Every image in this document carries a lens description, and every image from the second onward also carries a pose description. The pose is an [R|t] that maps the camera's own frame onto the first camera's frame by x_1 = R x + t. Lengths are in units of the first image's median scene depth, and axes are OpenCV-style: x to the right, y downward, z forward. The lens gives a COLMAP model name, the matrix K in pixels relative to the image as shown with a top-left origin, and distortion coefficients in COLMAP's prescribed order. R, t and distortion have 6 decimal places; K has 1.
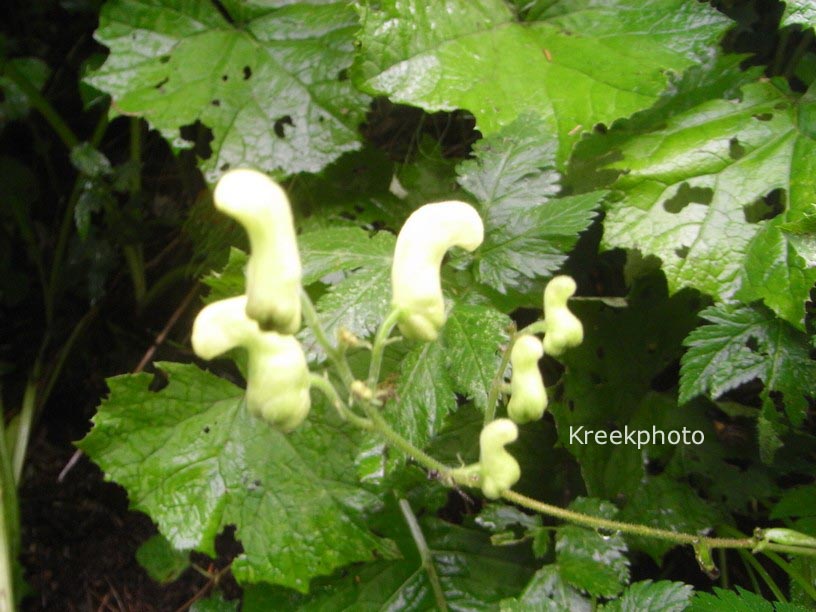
lens RADIAL K [[845.1, 0, 408.0], [0, 845.1, 306.0], [0, 0, 1]] dist [-0.156432, 0.255617]
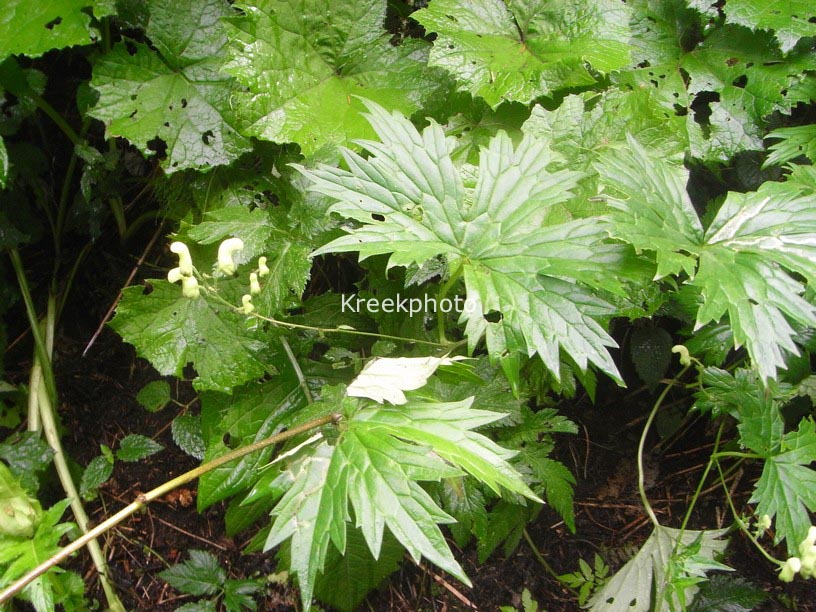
lens RADIAL K [[845.1, 0, 408.0], [0, 845.1, 306.0], [0, 0, 1]] dist [-0.156432, 0.255617]
pose [[0.998261, -0.046127, 0.036715, 0.192239], [0.041250, 0.991424, 0.124002, -0.072152], [-0.042120, -0.122272, 0.991602, -0.791546]]
